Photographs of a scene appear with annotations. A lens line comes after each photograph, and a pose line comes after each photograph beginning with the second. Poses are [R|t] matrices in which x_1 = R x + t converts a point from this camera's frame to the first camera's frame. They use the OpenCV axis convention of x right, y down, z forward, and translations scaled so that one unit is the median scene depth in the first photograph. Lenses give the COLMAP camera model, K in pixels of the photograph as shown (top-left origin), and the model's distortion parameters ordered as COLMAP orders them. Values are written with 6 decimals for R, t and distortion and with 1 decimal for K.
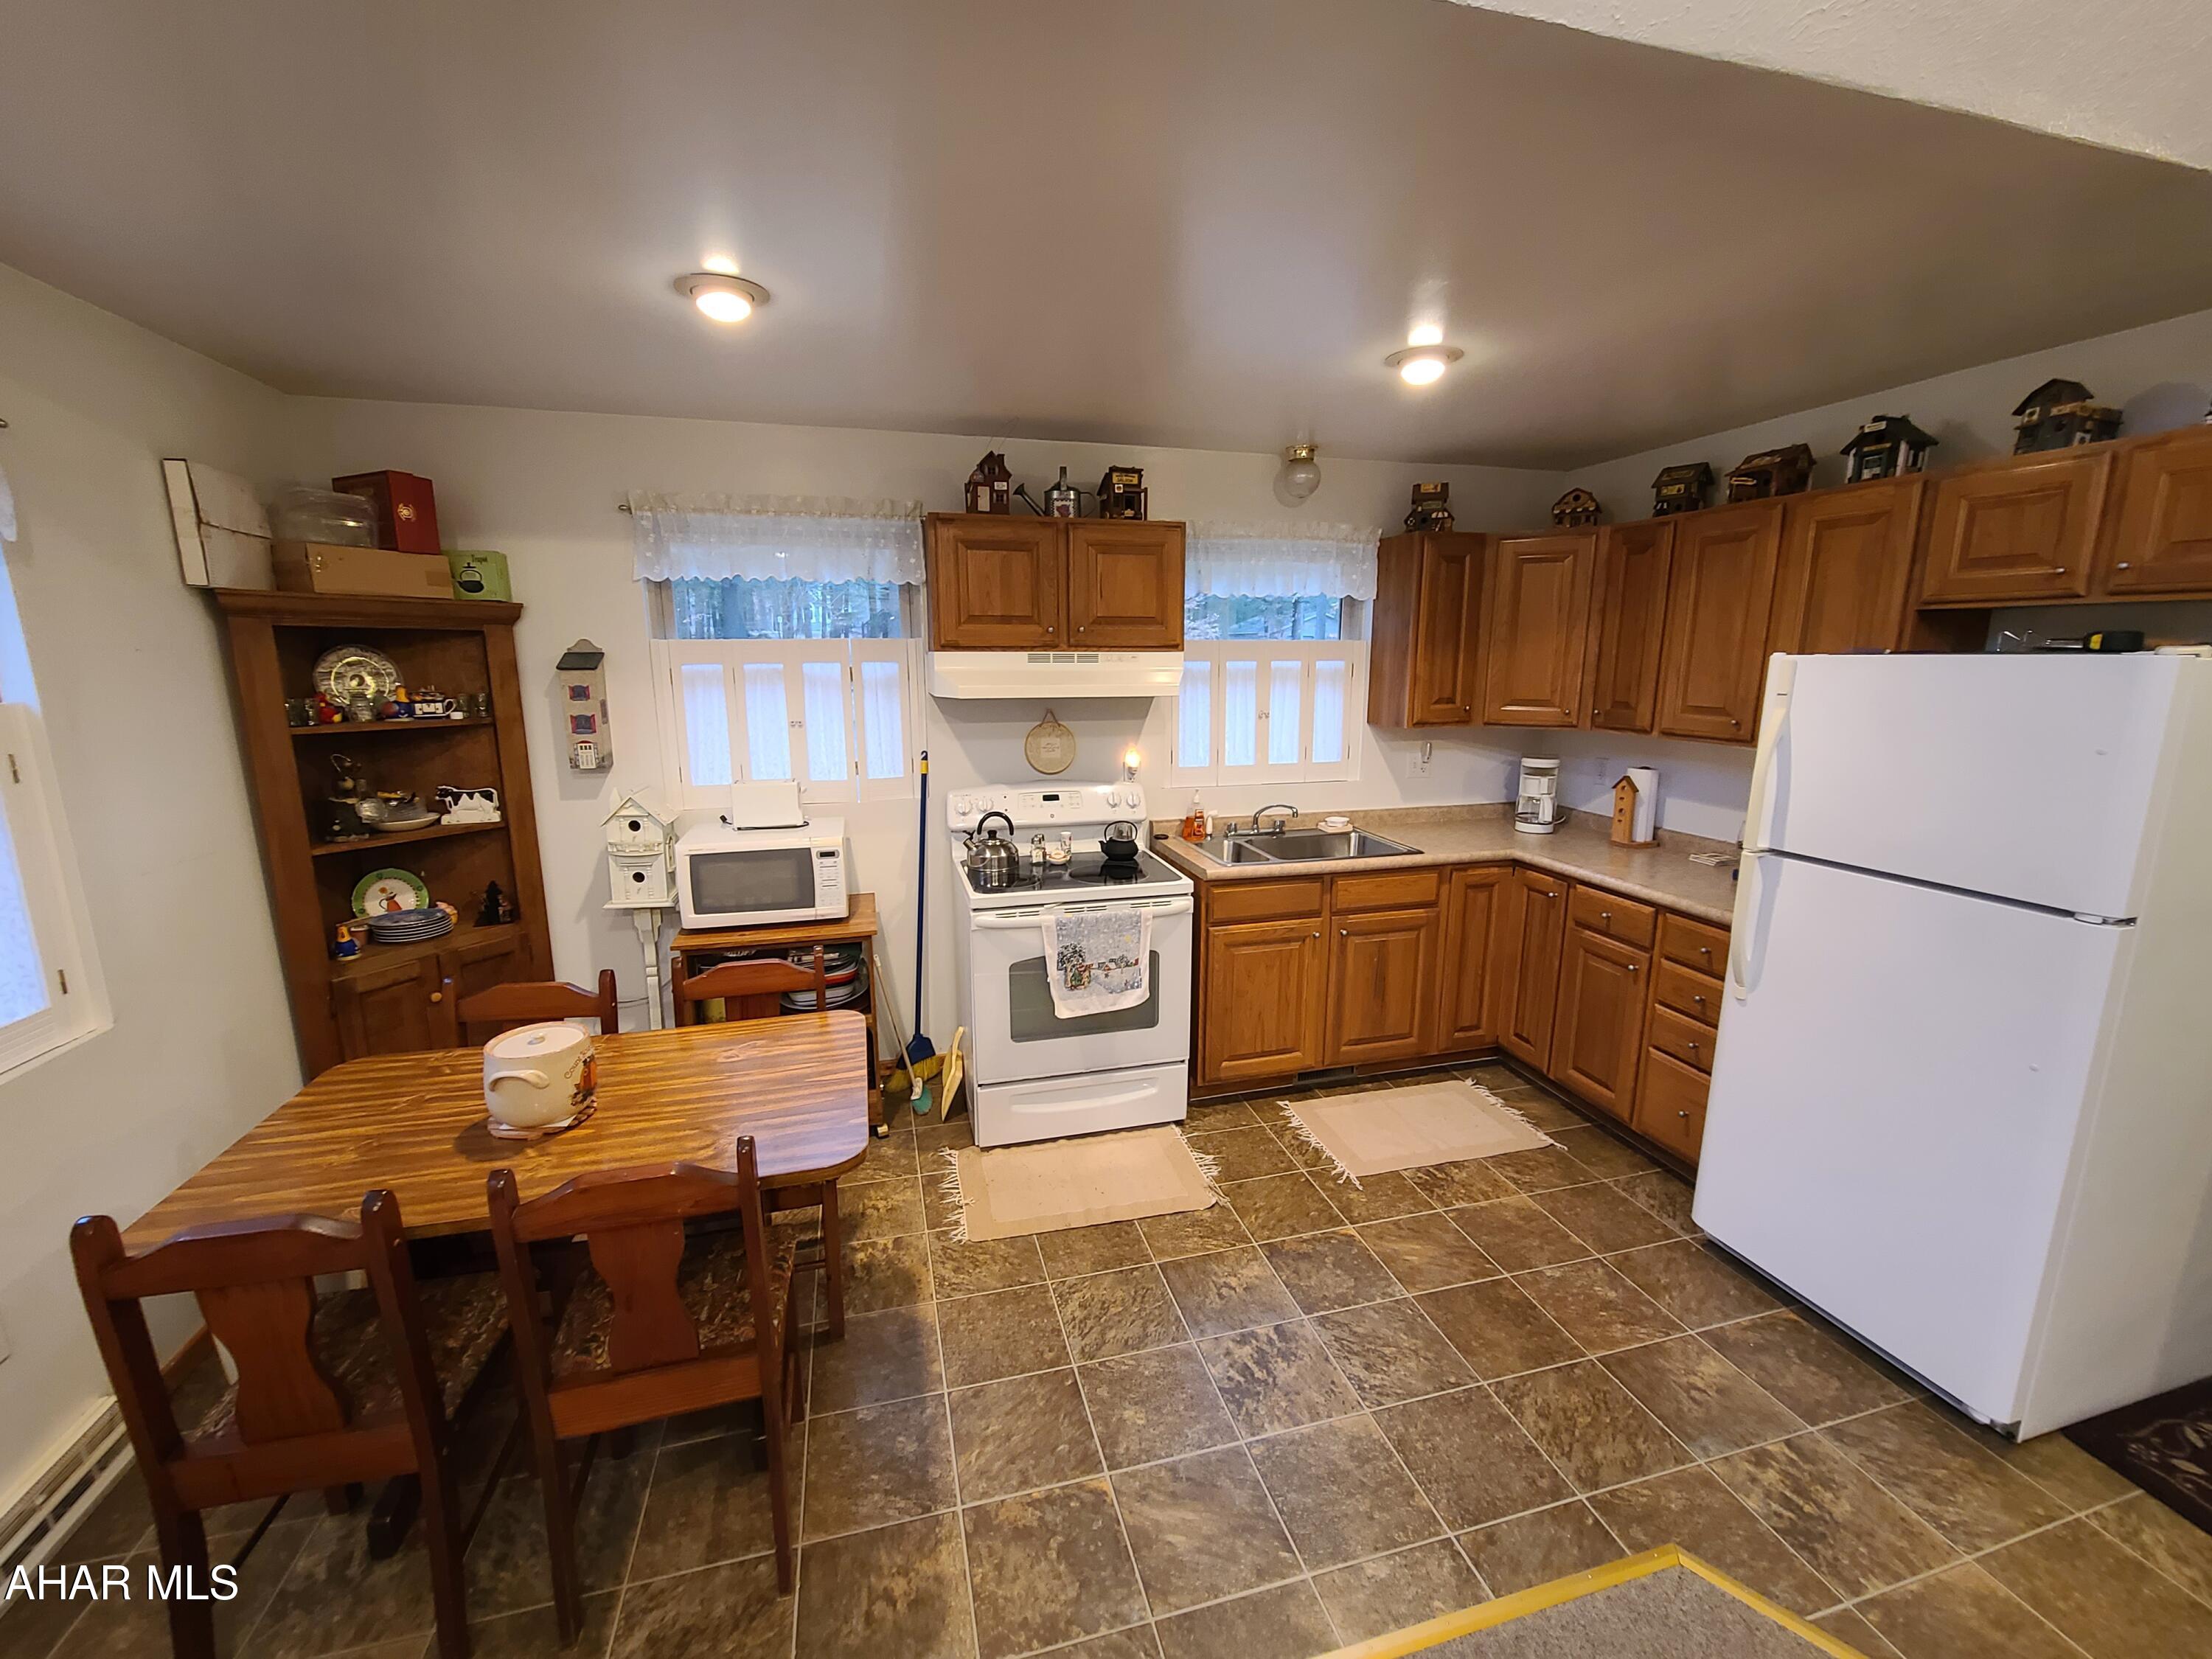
lens RADIAL K [[908.2, 0, 1112.3], [0, 908.2, 842.9], [0, 0, 1]] dist [-0.003851, -0.001445]
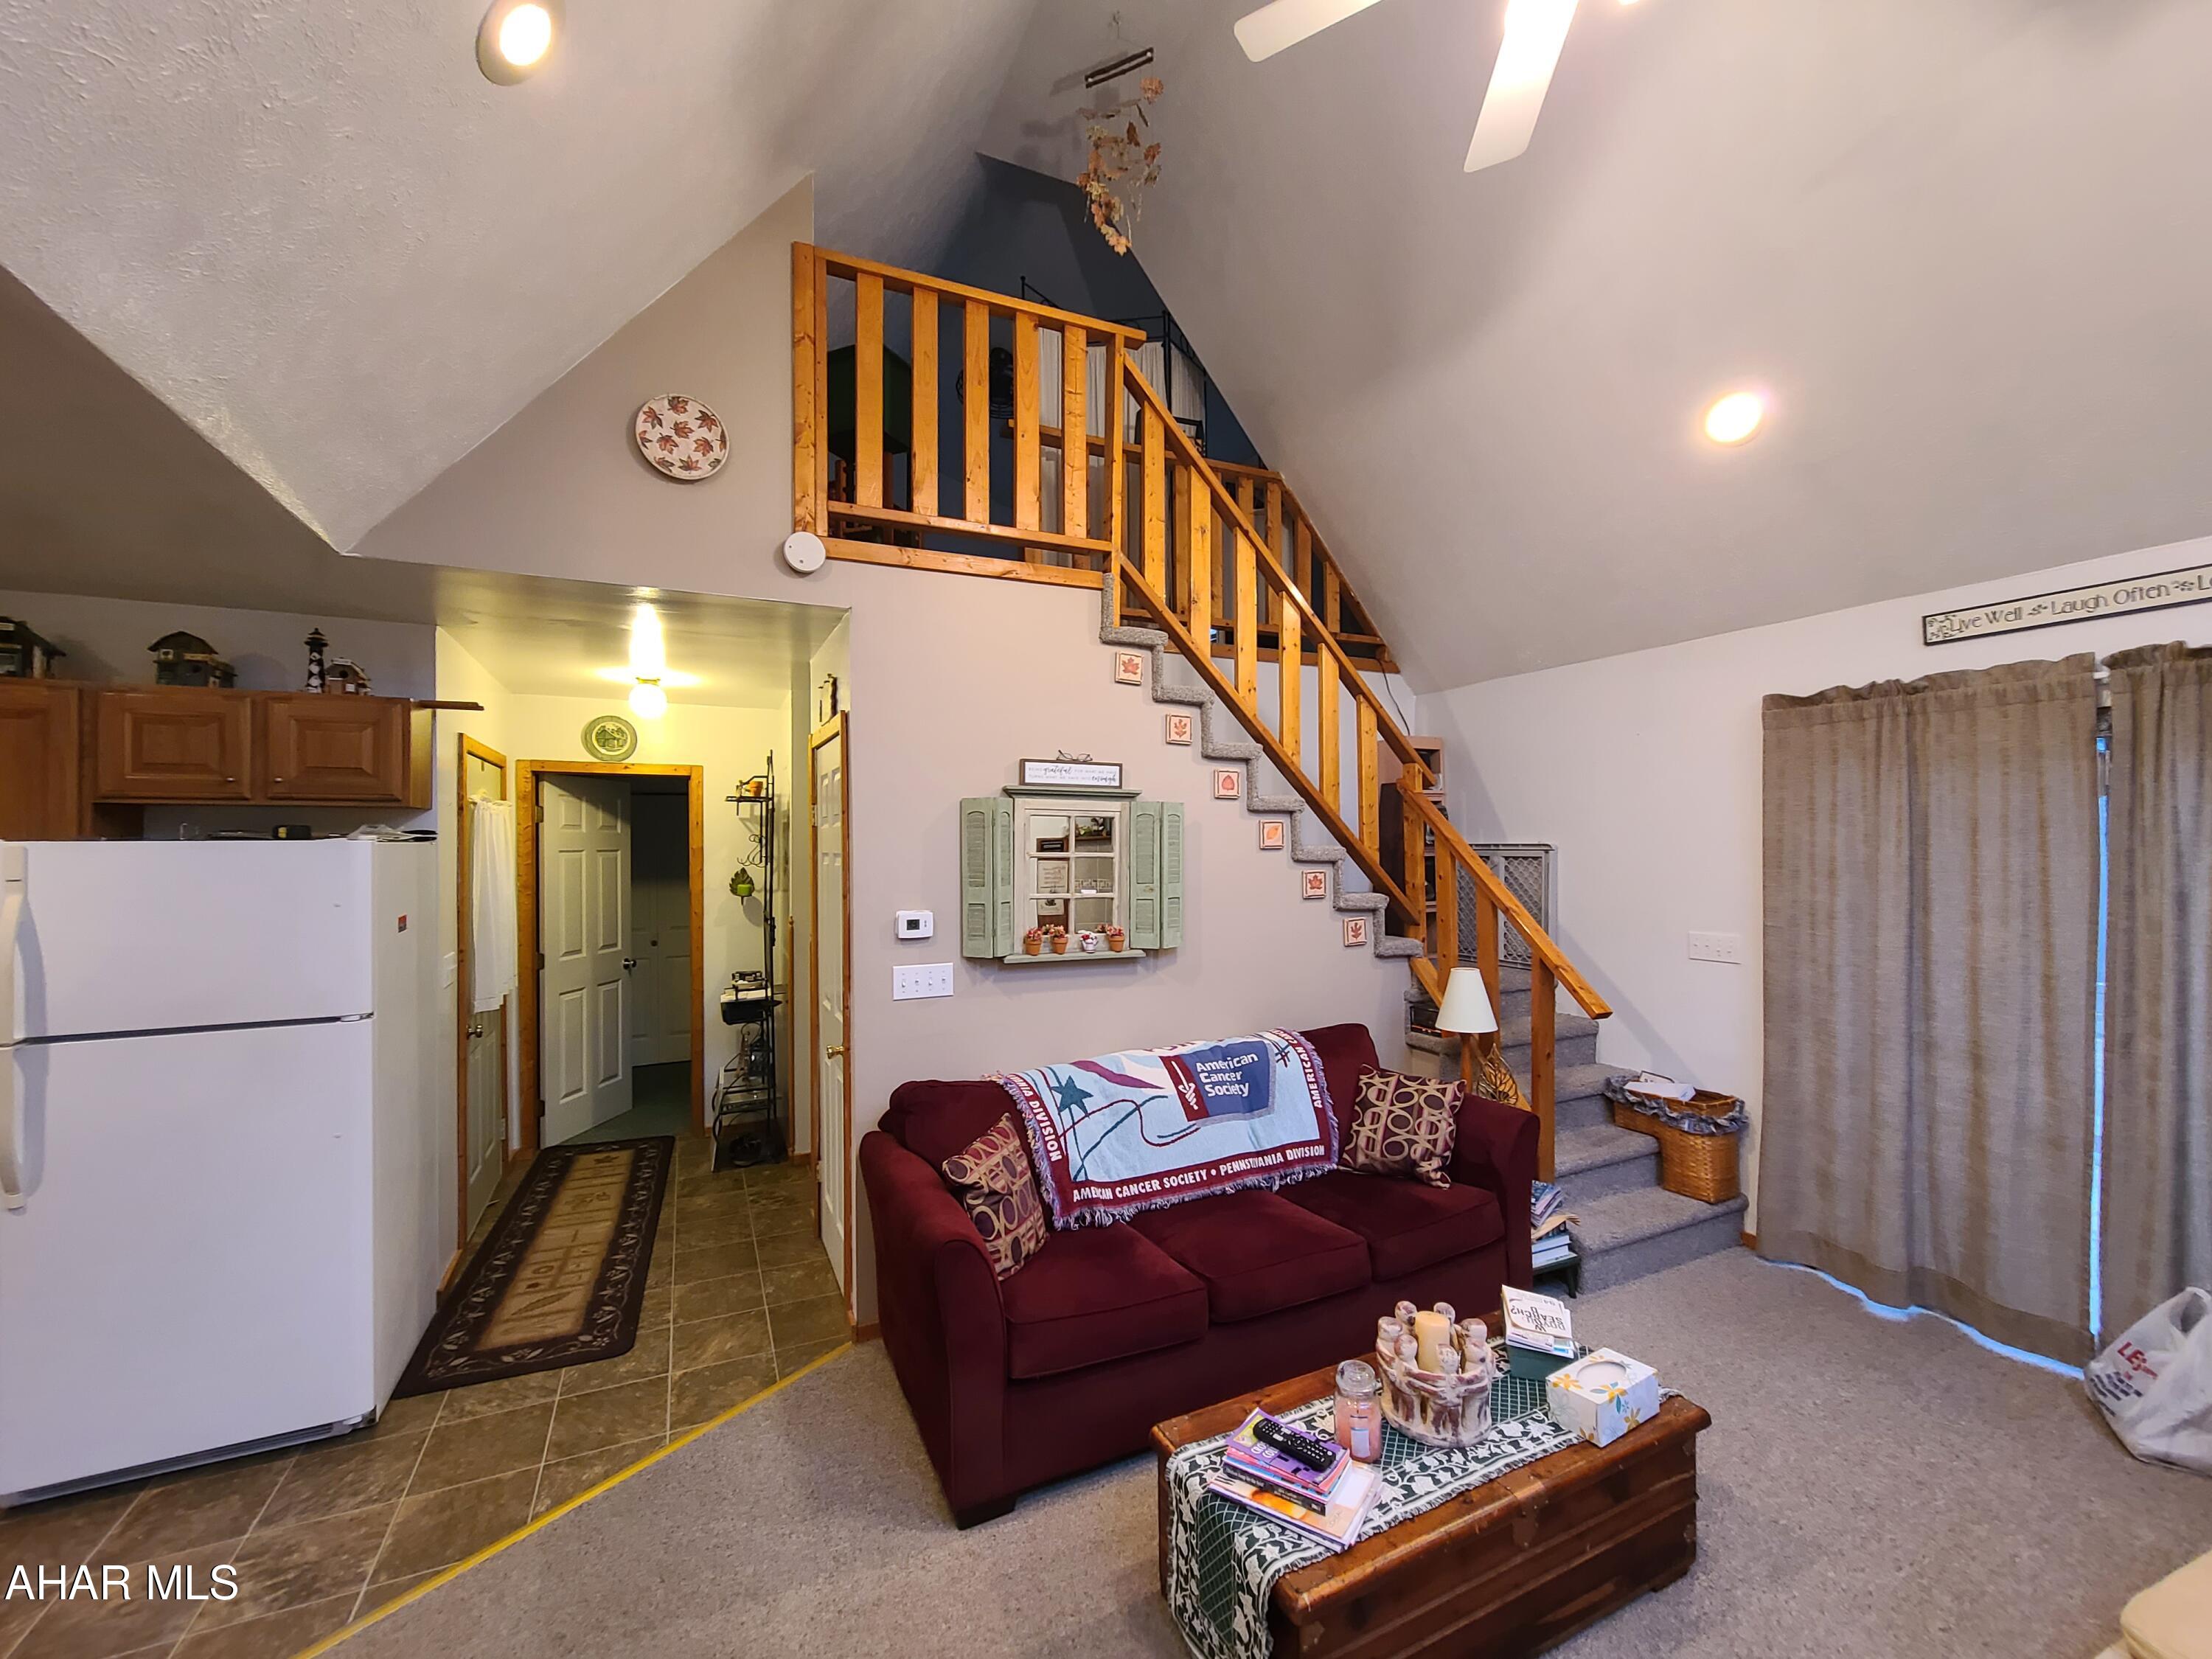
lens RADIAL K [[908.2, 0, 1102.5], [0, 908.2, 831.4], [0, 0, 1]] dist [-0.003851, -0.001445]
pose [[-0.165014, 0.019291, 0.986103, -0.438018], [0.206045, 0.978422, 0.015338, 0.013059], [-0.964529, 0.205713, -0.165428, 0.009345]]
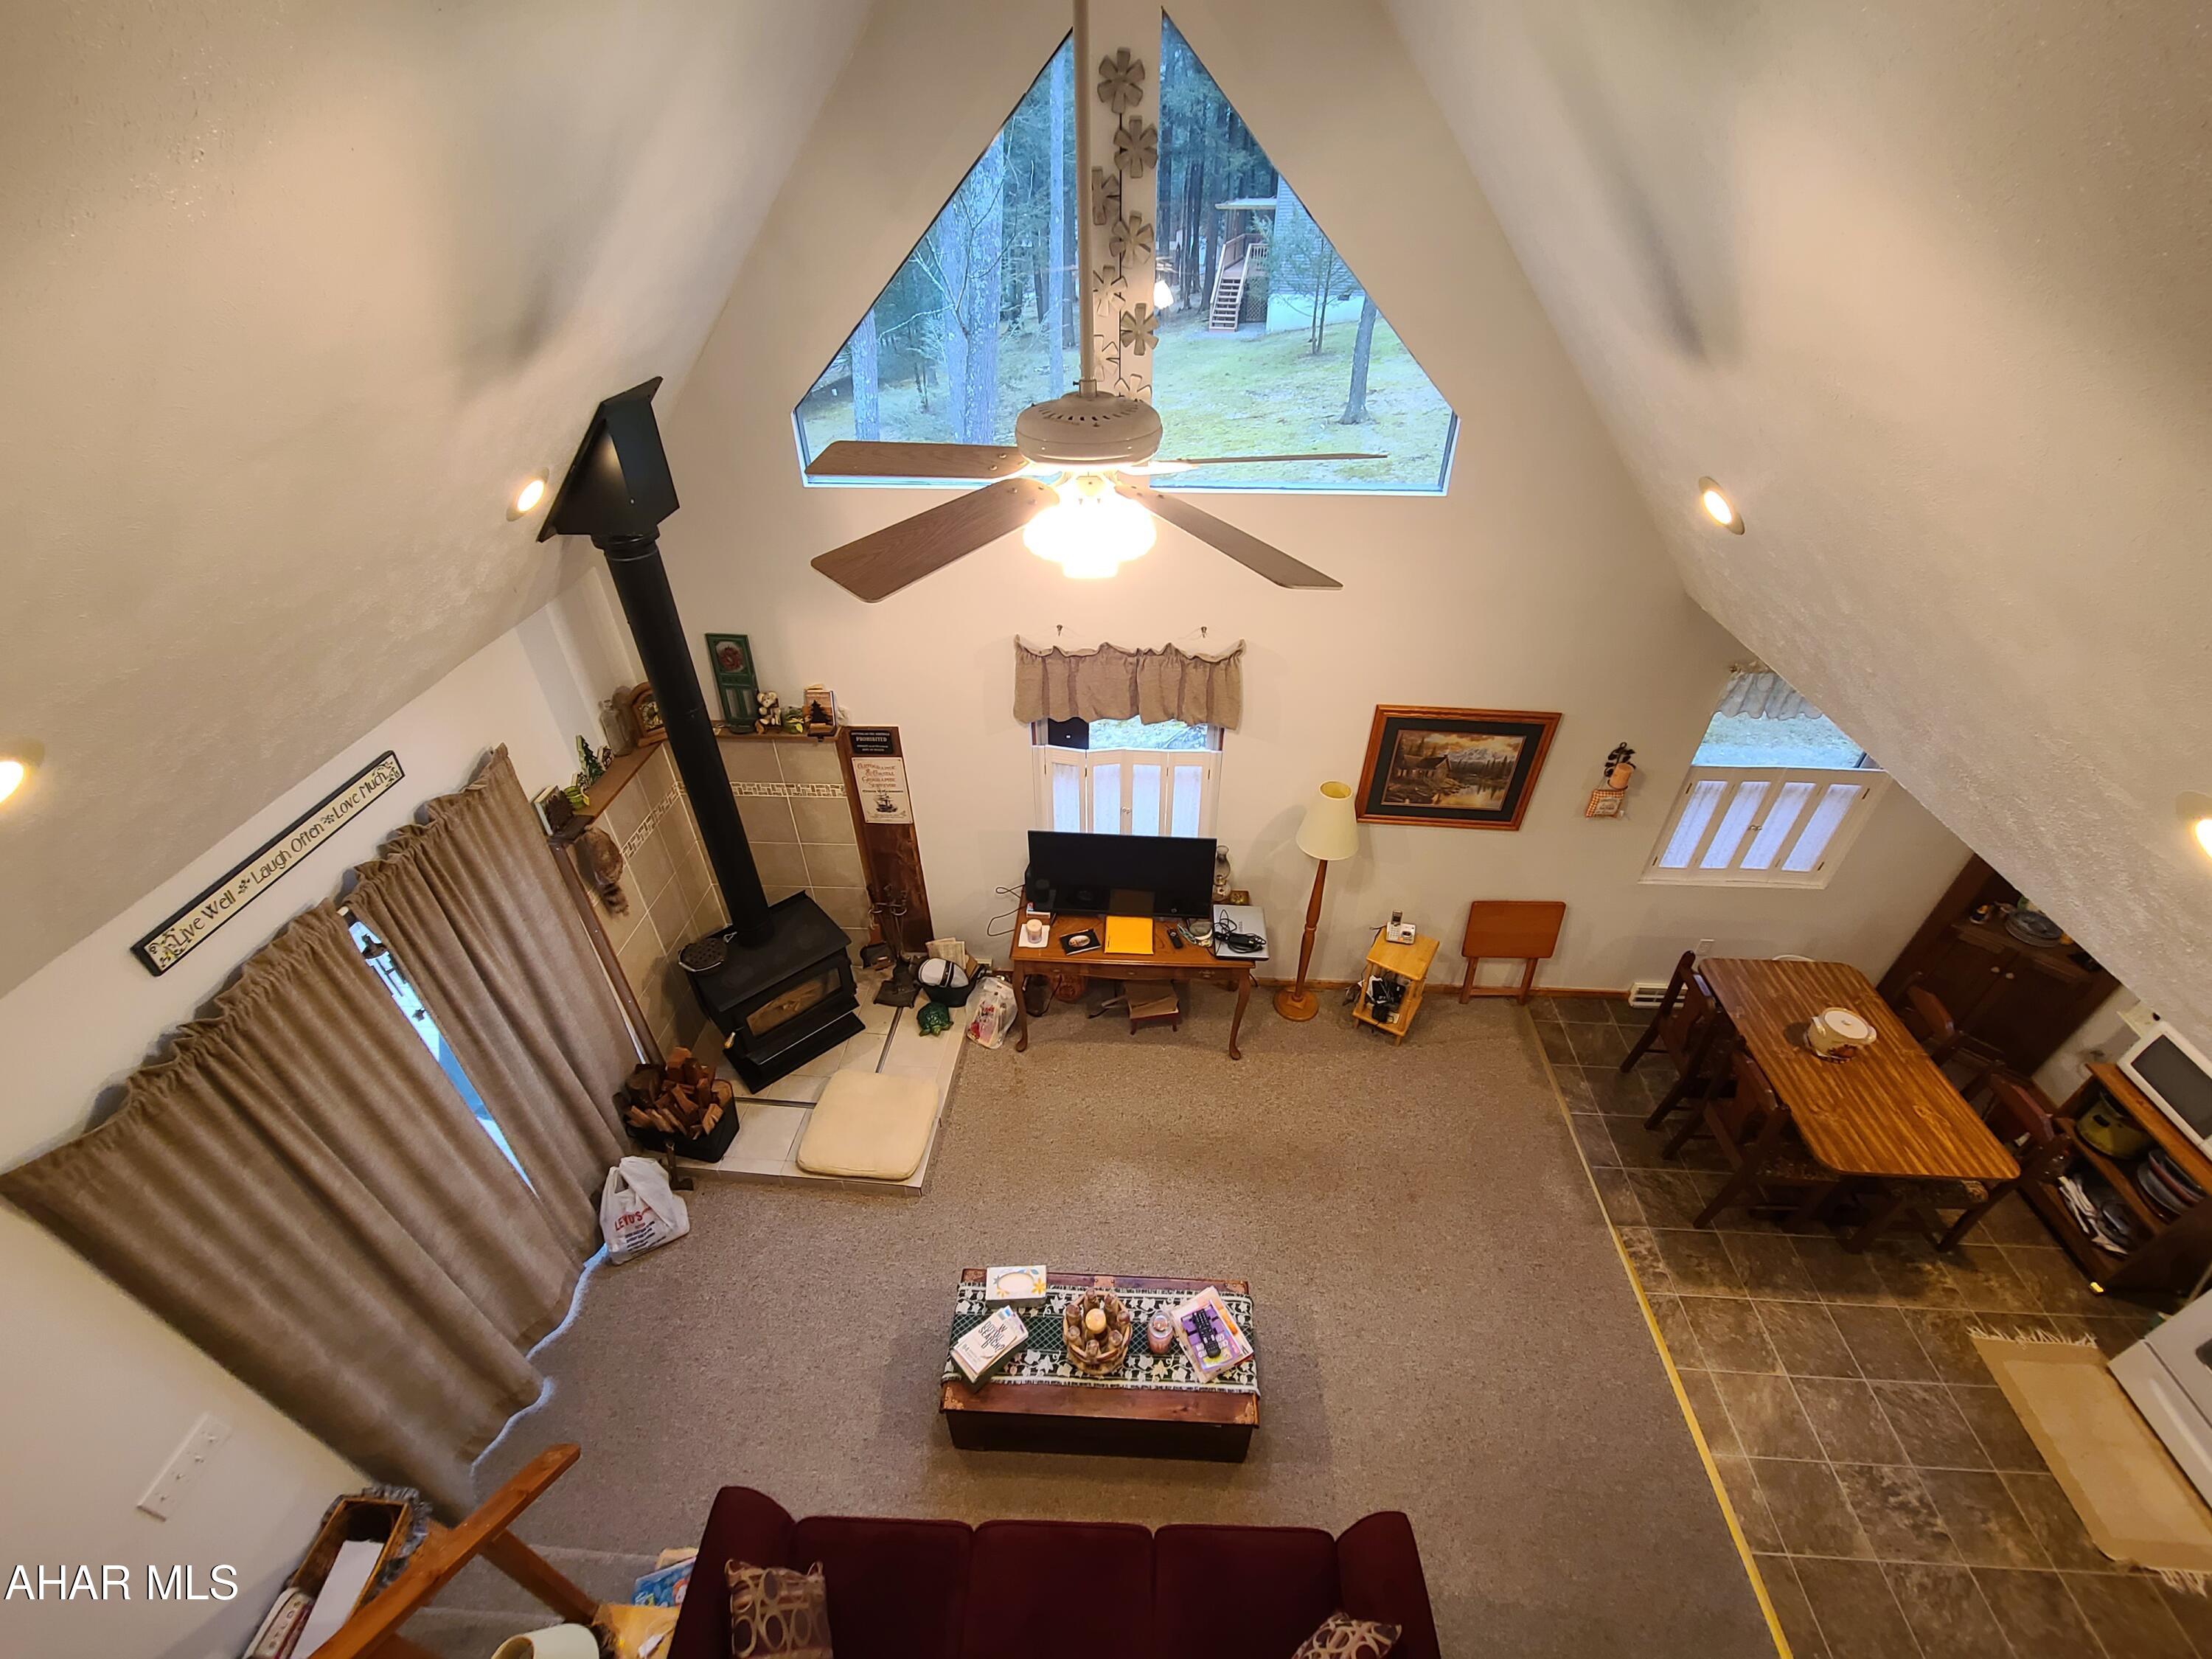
lens RADIAL K [[908.2, 0, 1104.7], [0, 908.2, 833.5], [0, 0, 1]] dist [-0.003851, -0.001445]
pose [[-0.322961, 0.583150, -0.745407, 0.978155], [-0.178997, 0.735761, 0.653158, -0.925363], [0.929331, 0.344370, -0.133241, -0.401354]]
